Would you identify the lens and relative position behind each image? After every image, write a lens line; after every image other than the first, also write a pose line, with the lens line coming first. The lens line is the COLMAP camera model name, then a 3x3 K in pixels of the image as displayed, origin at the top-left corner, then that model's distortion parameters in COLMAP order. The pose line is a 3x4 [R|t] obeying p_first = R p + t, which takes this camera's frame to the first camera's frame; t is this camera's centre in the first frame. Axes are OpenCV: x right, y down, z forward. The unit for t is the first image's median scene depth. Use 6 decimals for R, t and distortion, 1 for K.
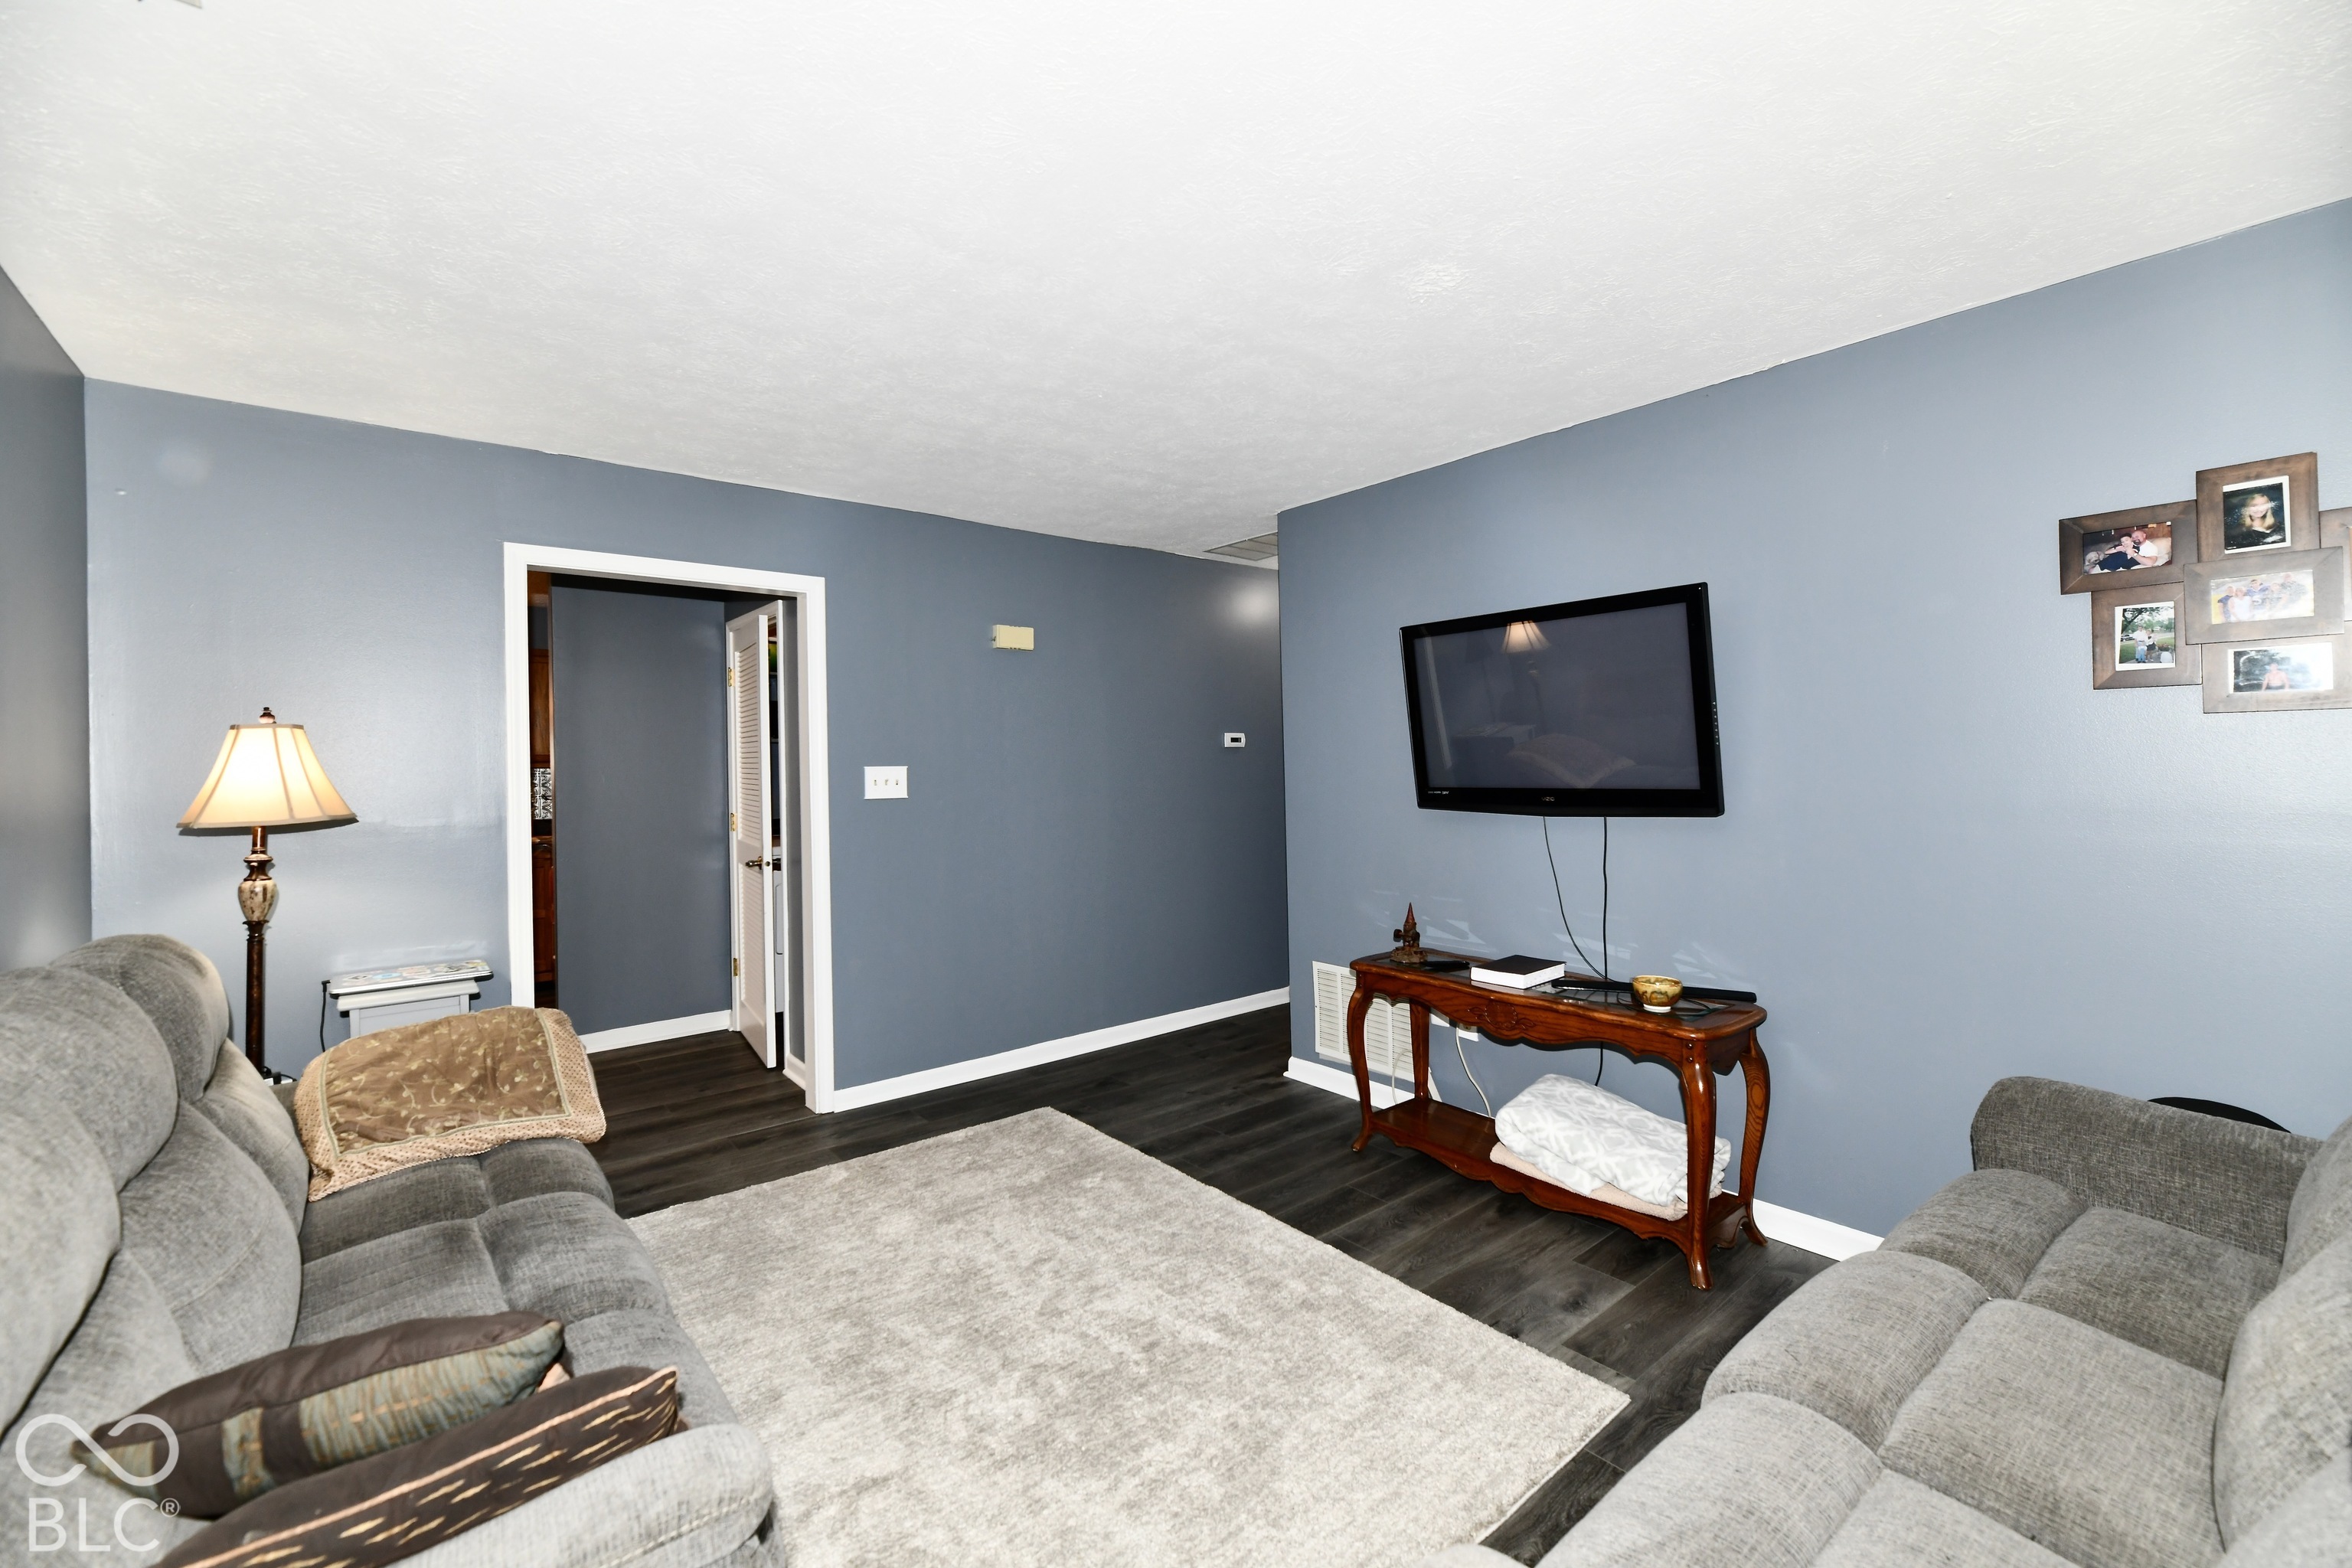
lens RADIAL K [[966.2, 0, 1190.9], [0, 966.2, 762.8], [0, 0, 1]] dist [-0.006364, -0.000467]
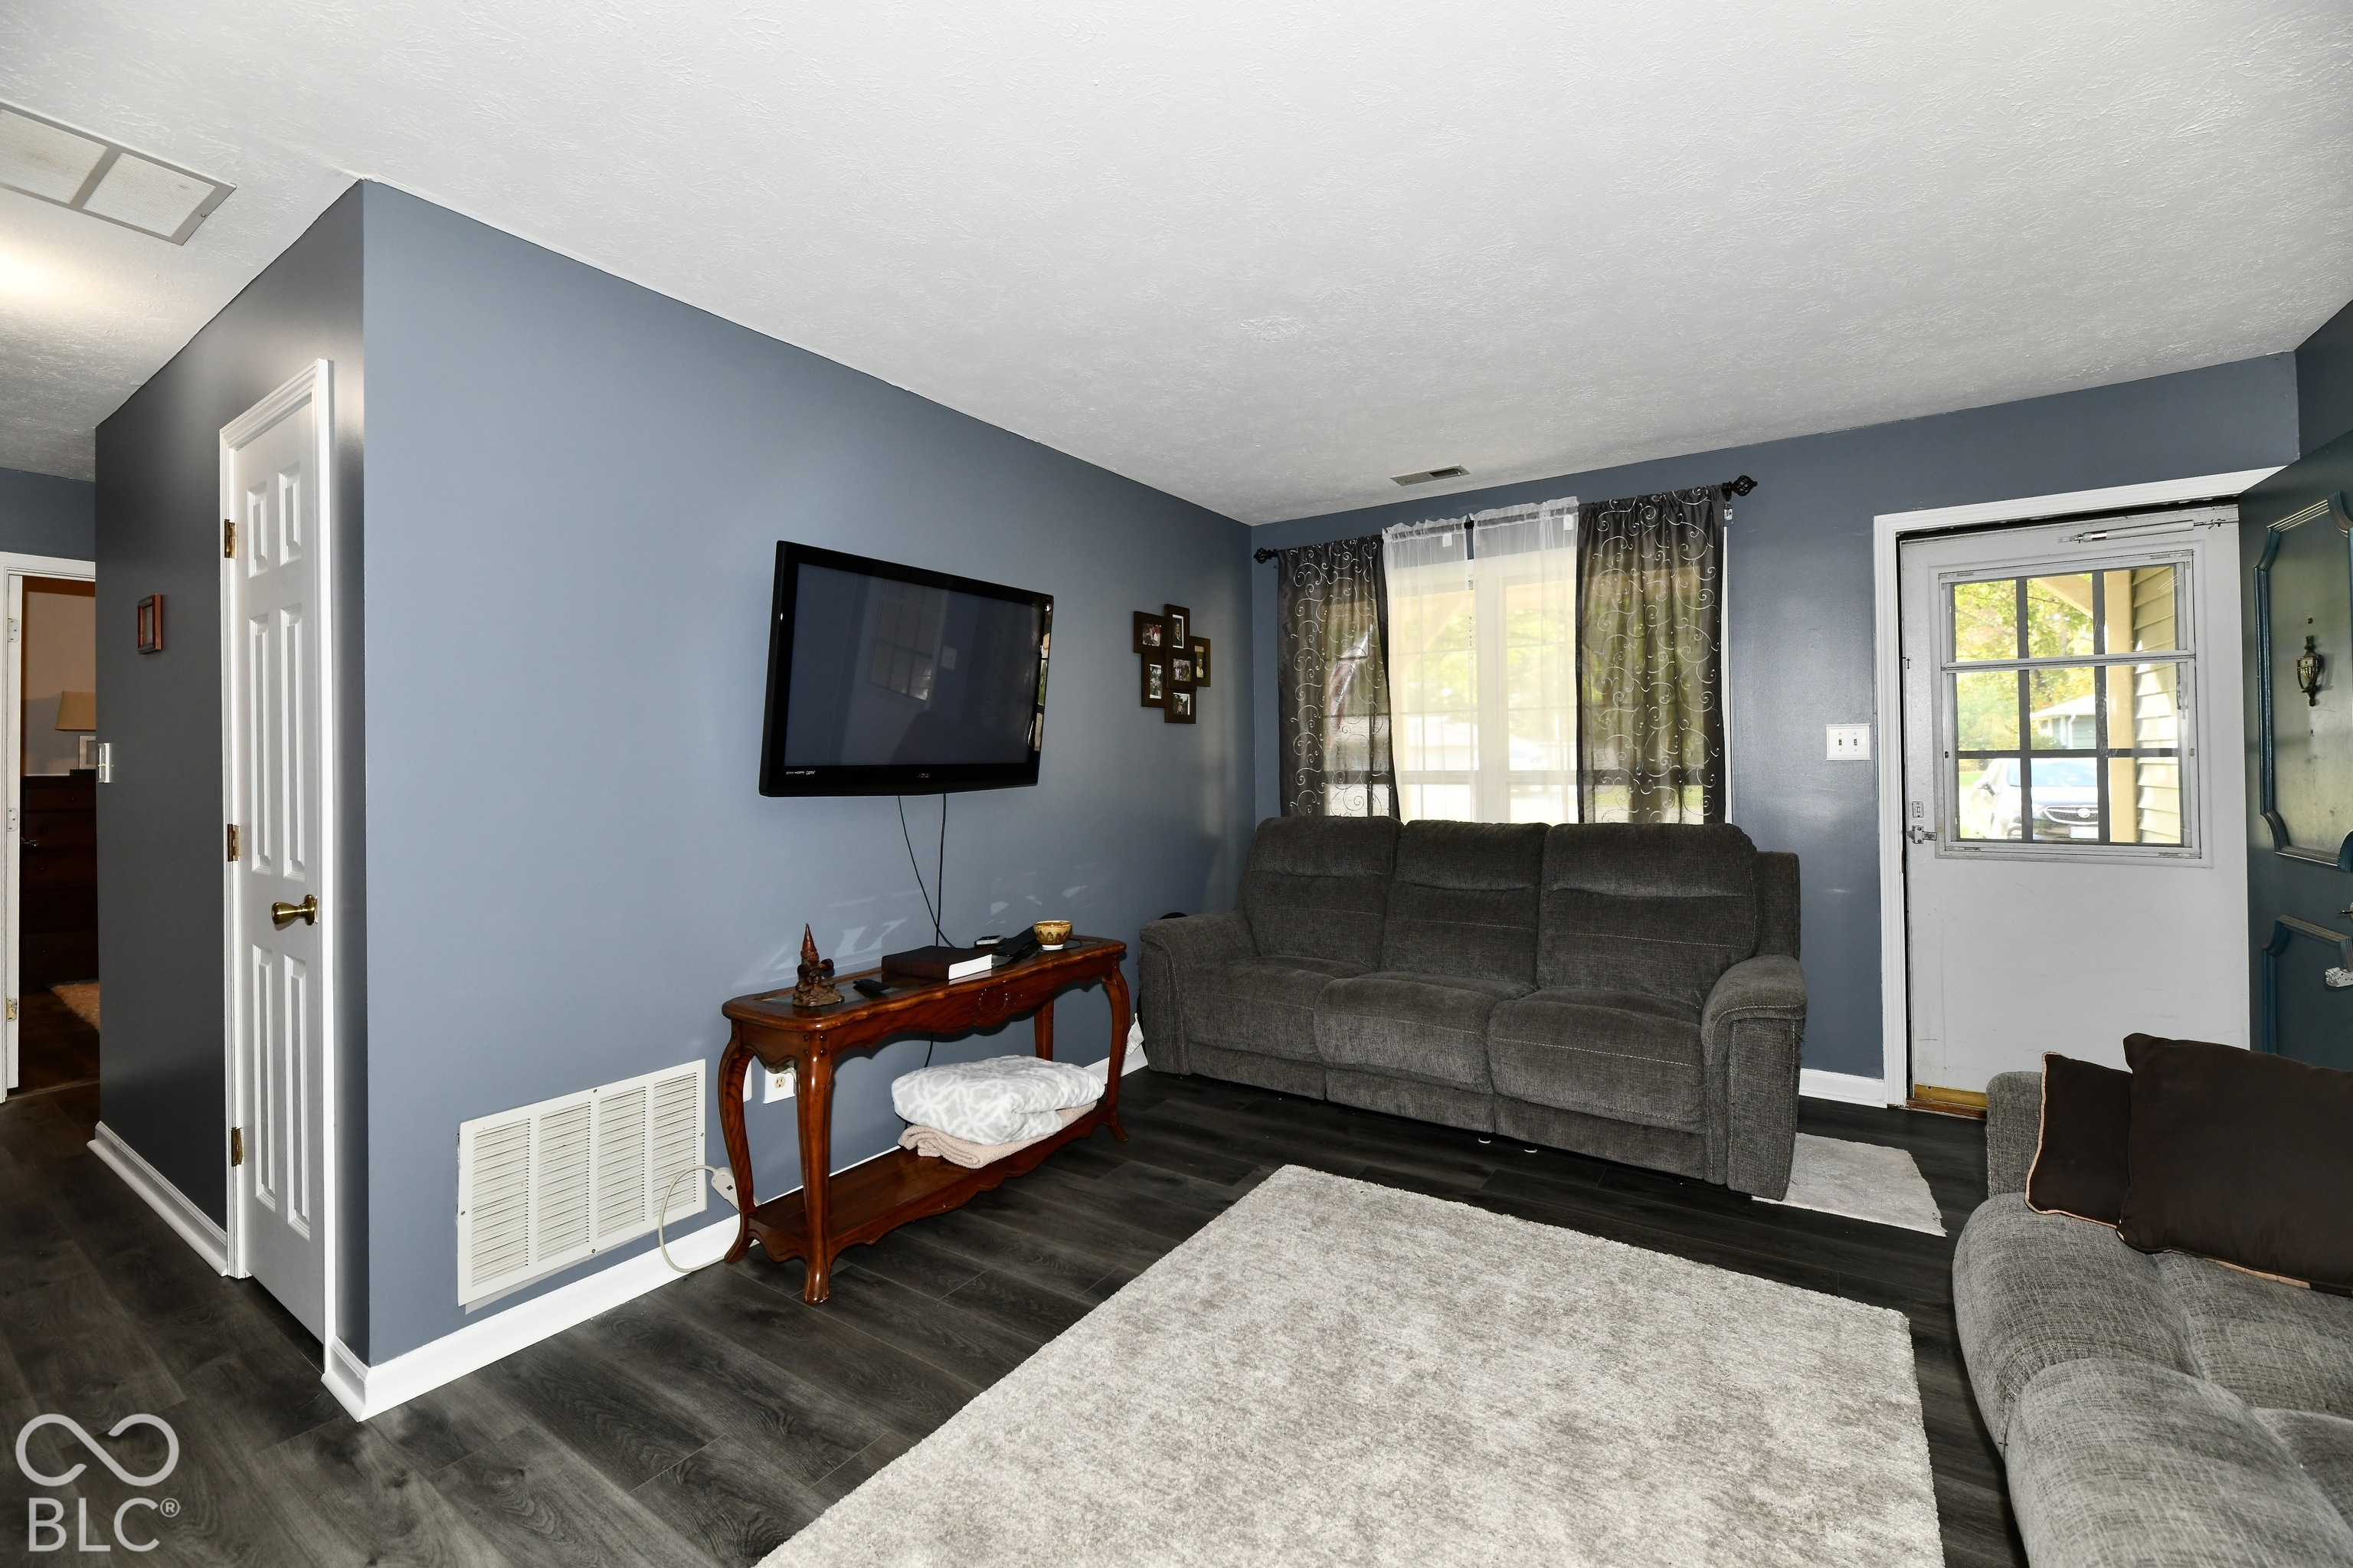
lens RADIAL K [[966.7, 0, 1191.4], [0, 966.7, 762.8], [0, 0, 1]] dist [-0.006364, -0.000467]
pose [[-0.292776, 0.018651, 0.955999, -0.589600], [0.013459, 0.999791, -0.015383, 0.041626], [-0.956086, 0.008363, -0.292966, 1.003100]]
